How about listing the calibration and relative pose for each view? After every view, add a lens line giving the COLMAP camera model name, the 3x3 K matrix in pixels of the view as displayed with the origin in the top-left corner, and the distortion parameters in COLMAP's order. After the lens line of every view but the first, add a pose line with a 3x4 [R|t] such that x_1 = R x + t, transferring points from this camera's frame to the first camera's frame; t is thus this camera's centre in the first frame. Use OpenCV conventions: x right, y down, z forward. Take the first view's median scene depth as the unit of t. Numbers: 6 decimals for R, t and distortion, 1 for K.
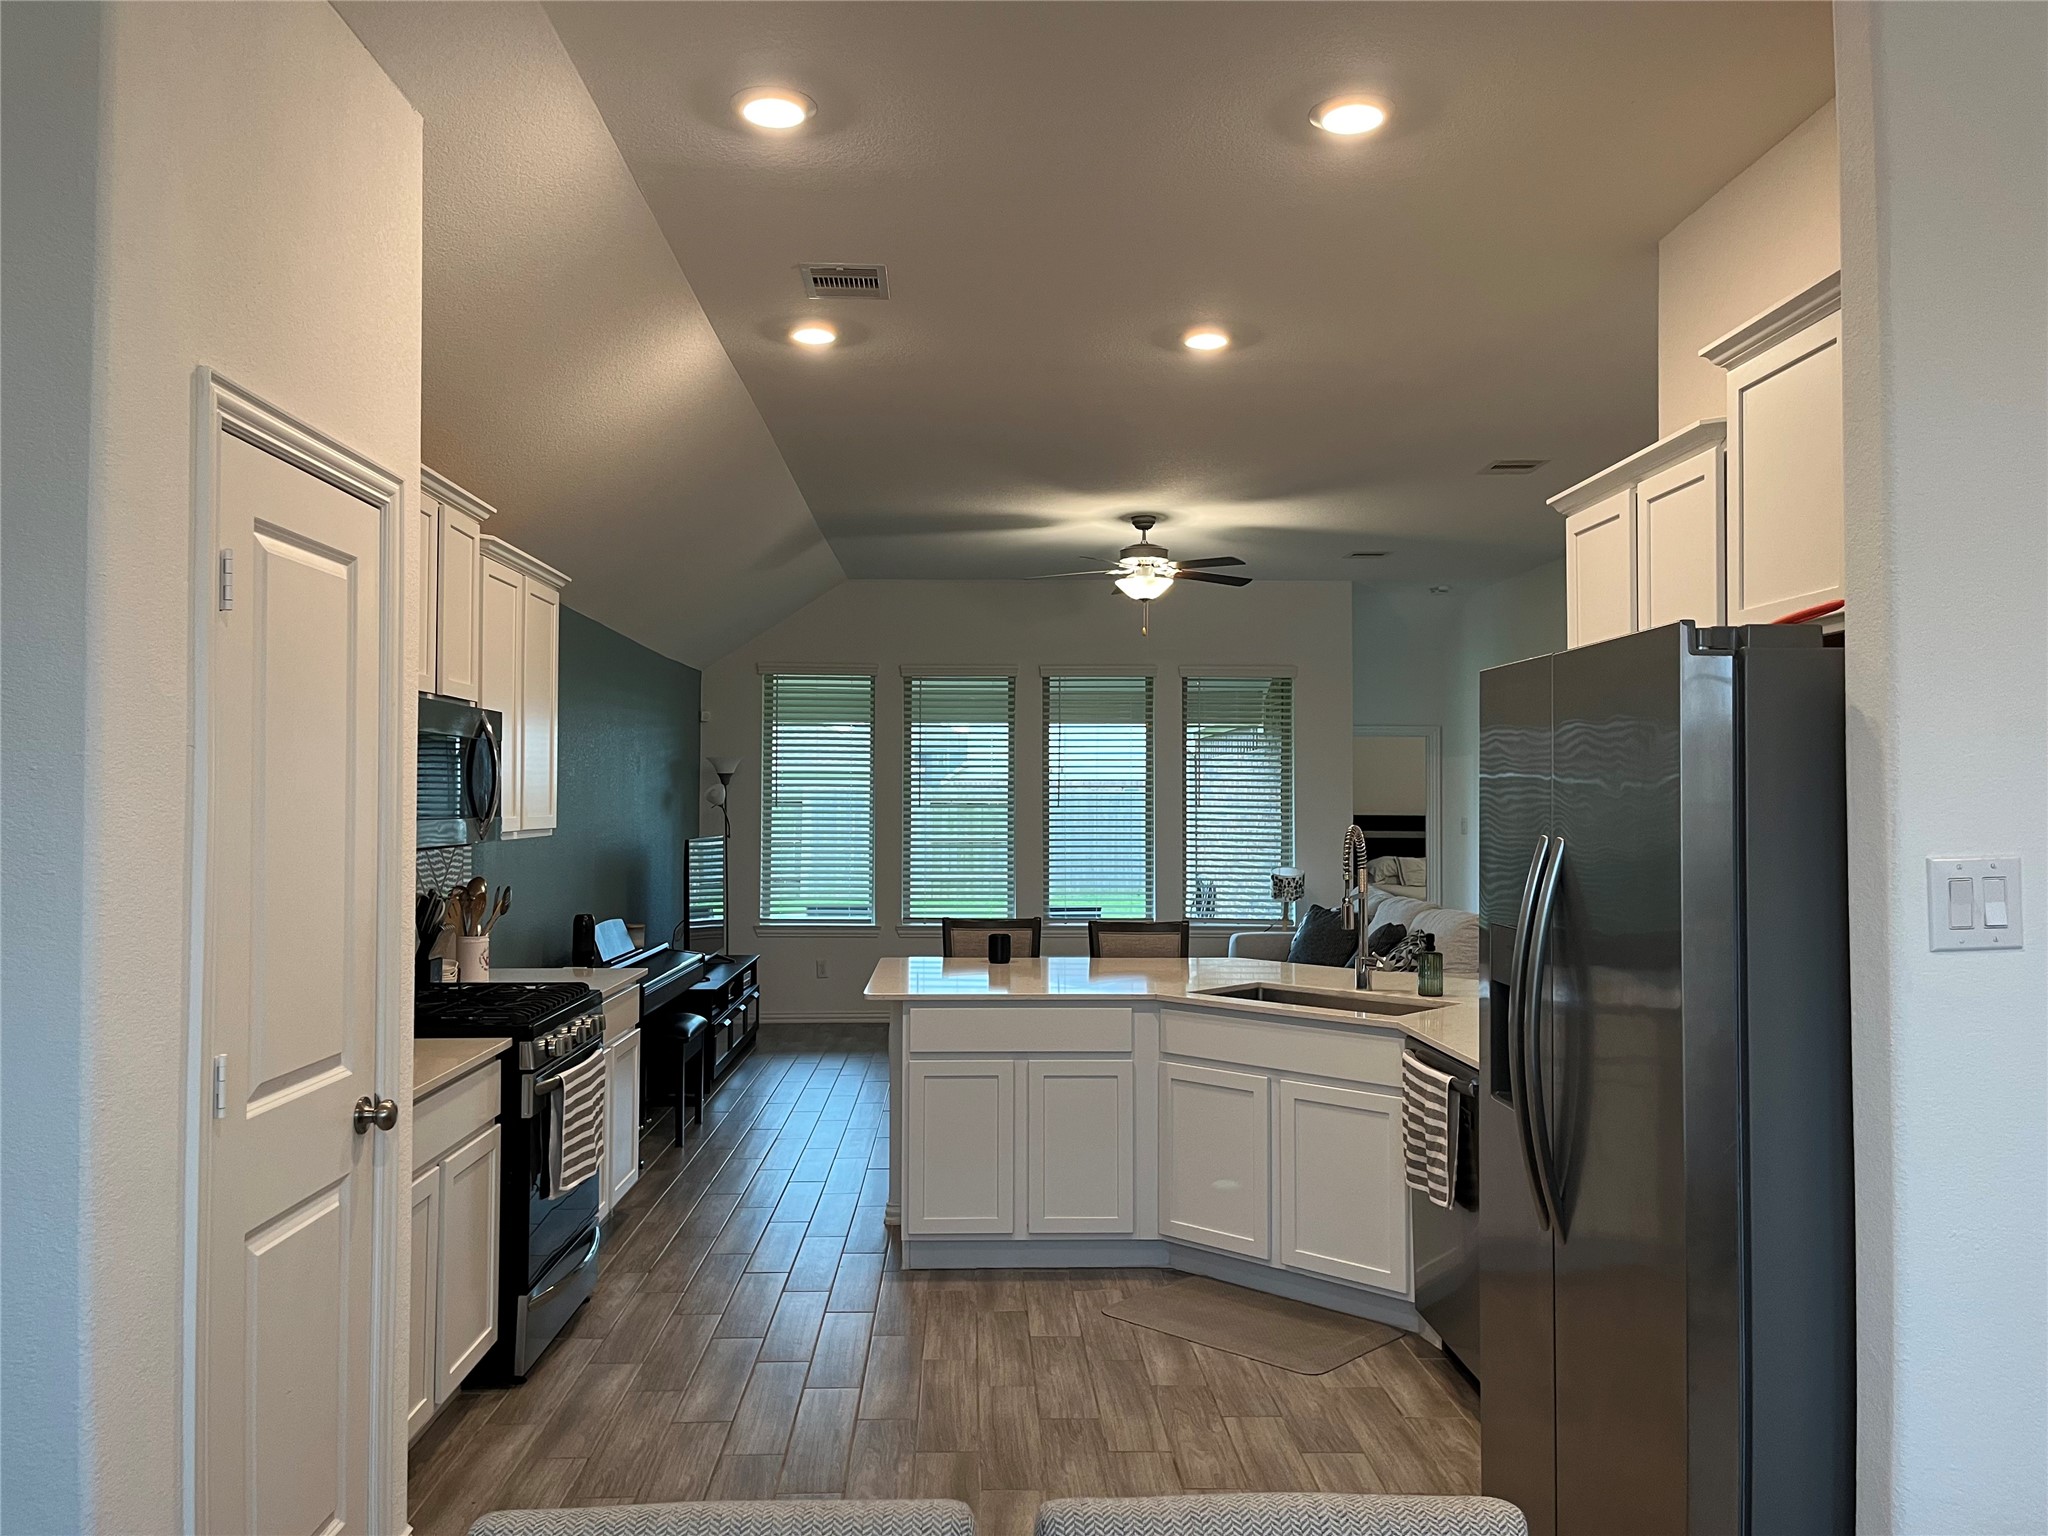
lens RADIAL K [[1555.2, 0, 1019.4], [0, 1555.2, 762.1], [0, 0, 1]] dist [0.086220, -0.113018]
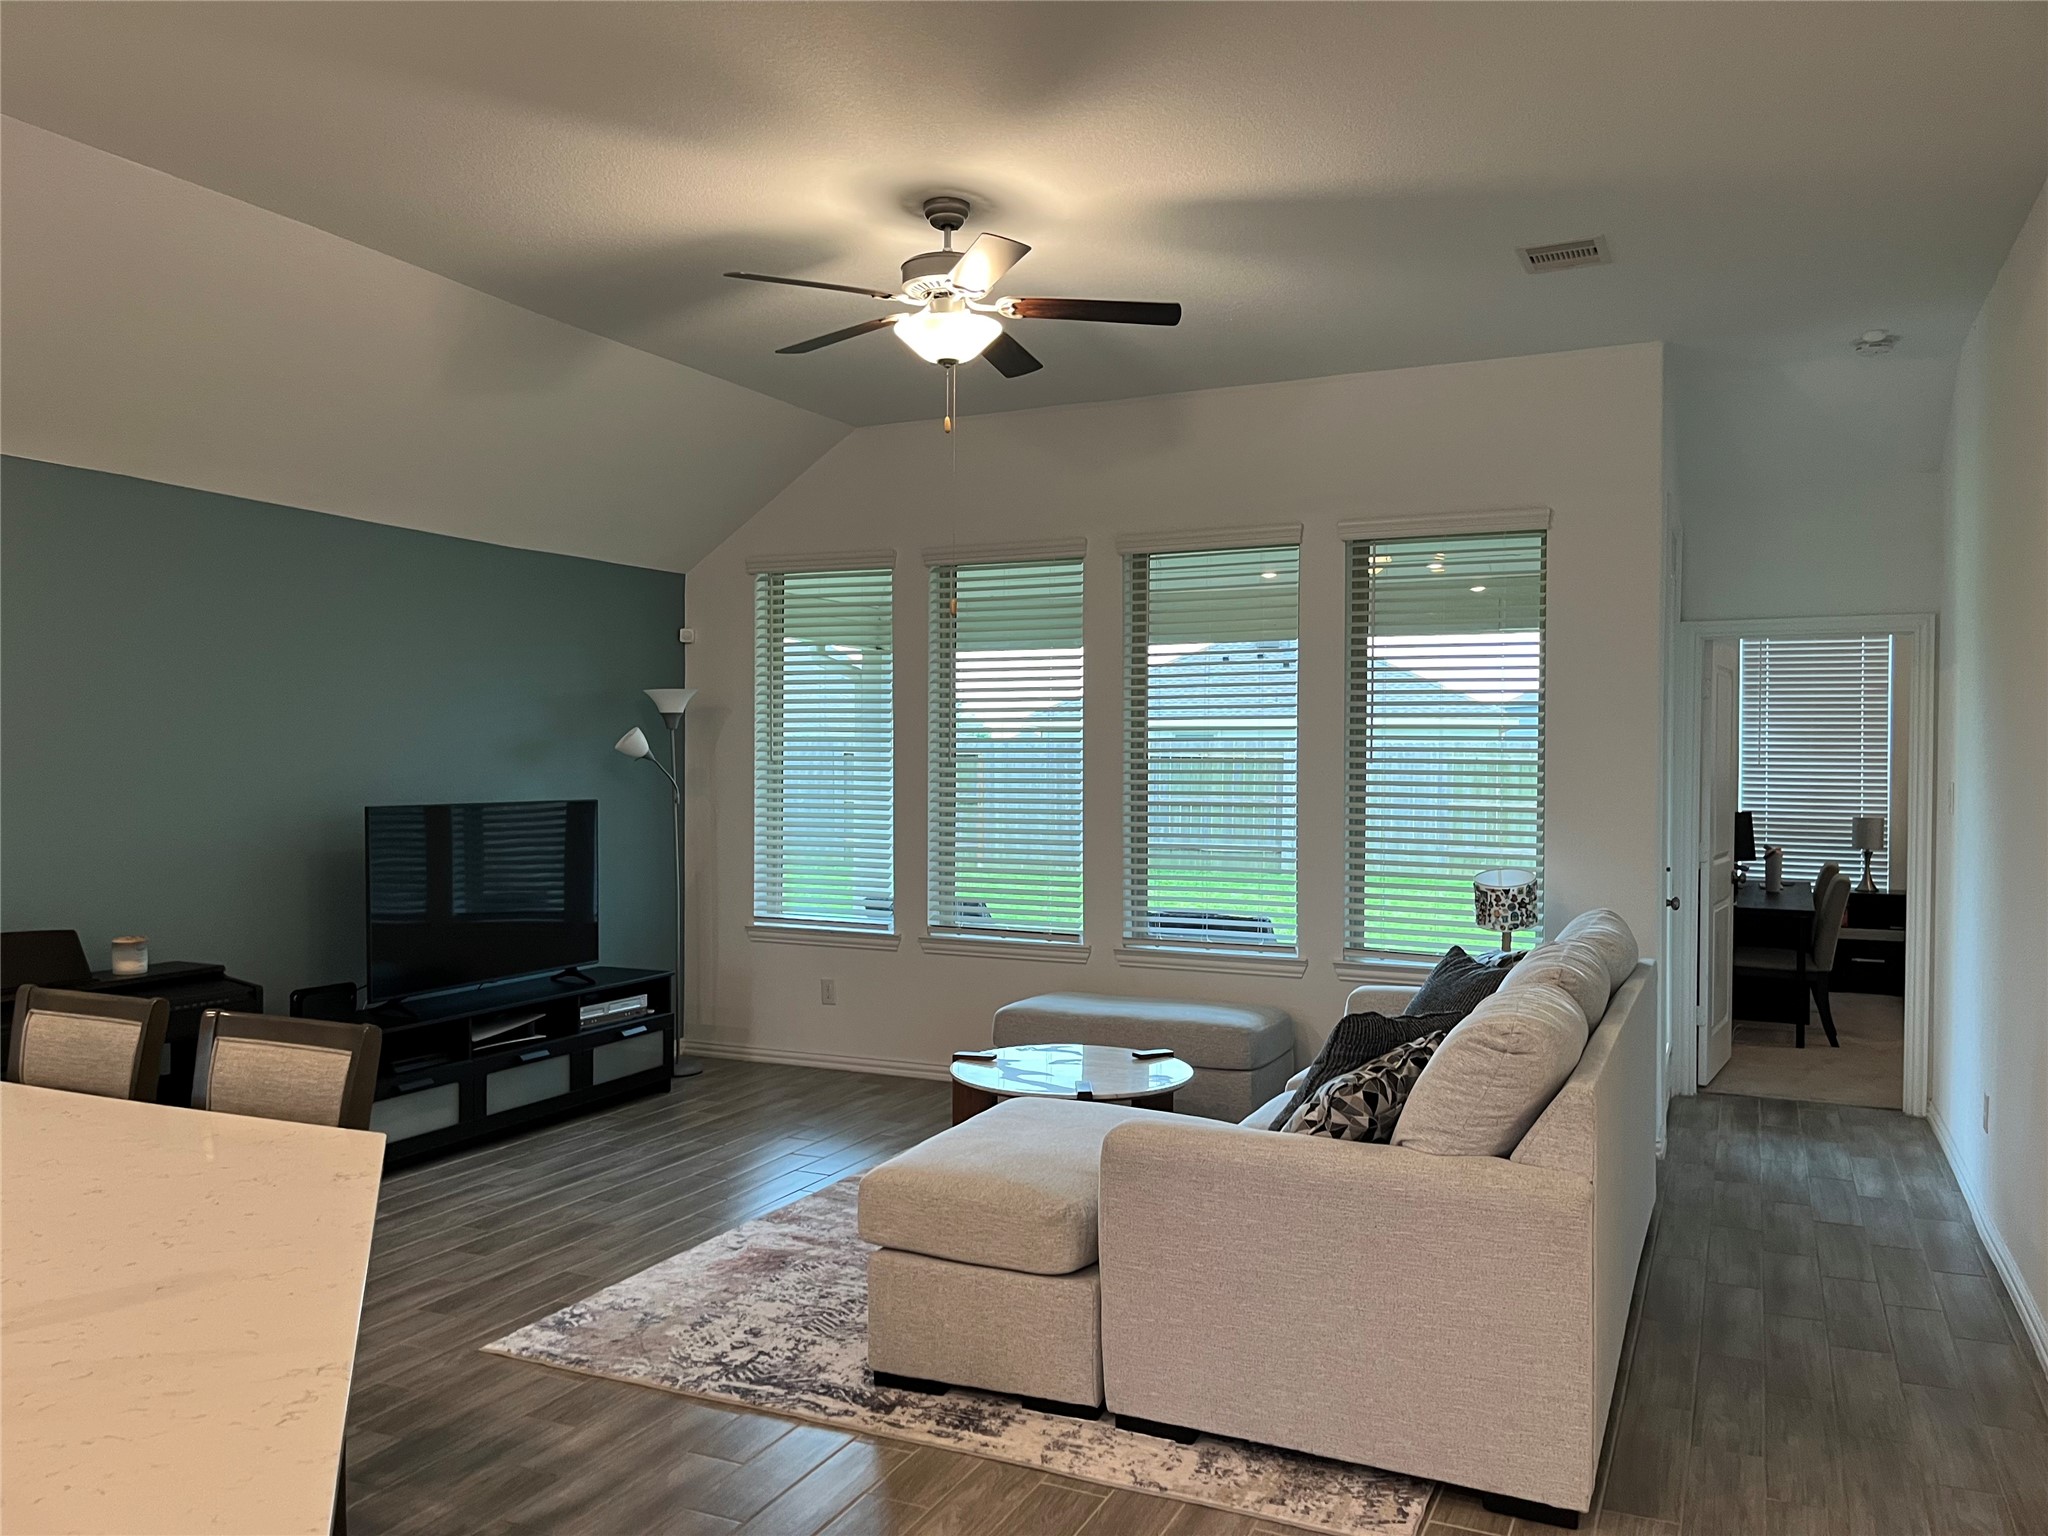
lens RADIAL K [[1555.2, 0, 1016.0], [0, 1555.2, 766.0], [0, 0, 1]] dist [0.086220, -0.113018]
pose [[0.891962, 0.001749, -0.452106, 0.269037], [0.010454, 0.999645, 0.024491, 0.015431], [0.451989, -0.026571, 0.891628, 0.426188]]
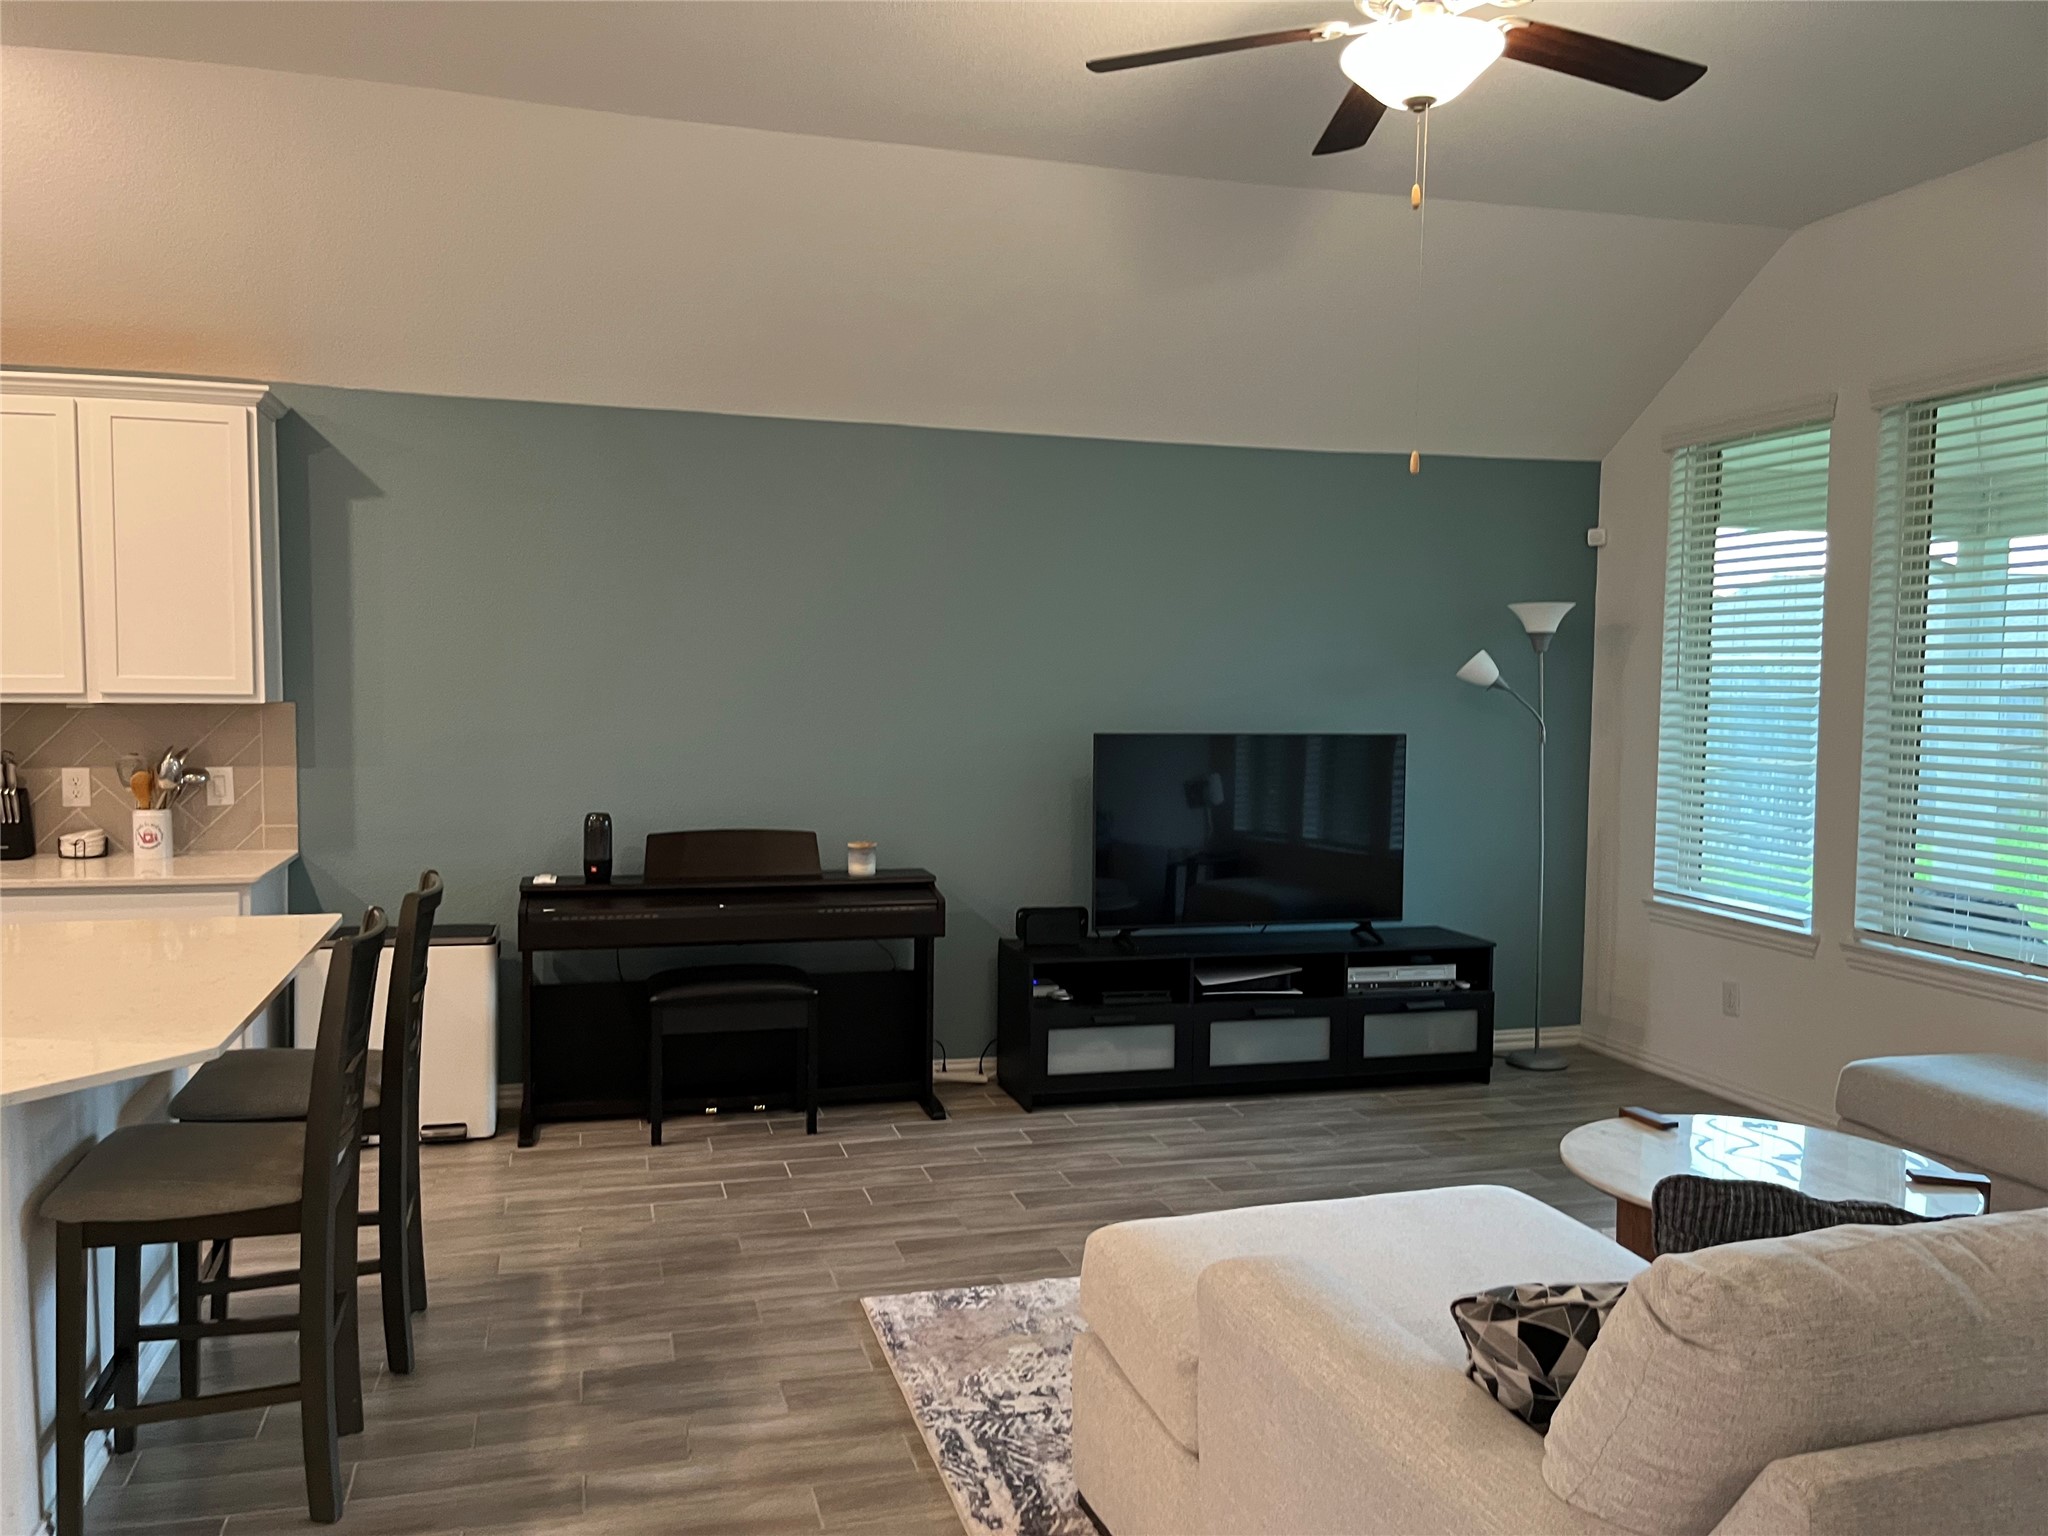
lens RADIAL K [[1555.2, 0, 1024.5], [0, 1555.2, 764.6], [0, 0, 1]] dist [0.086220, -0.113018]
pose [[0.231876, 0.048882, -0.971516, 0.335626], [0.014120, 0.998462, 0.053608, 0.022307], [0.972643, -0.026148, 0.230829, 0.659698]]
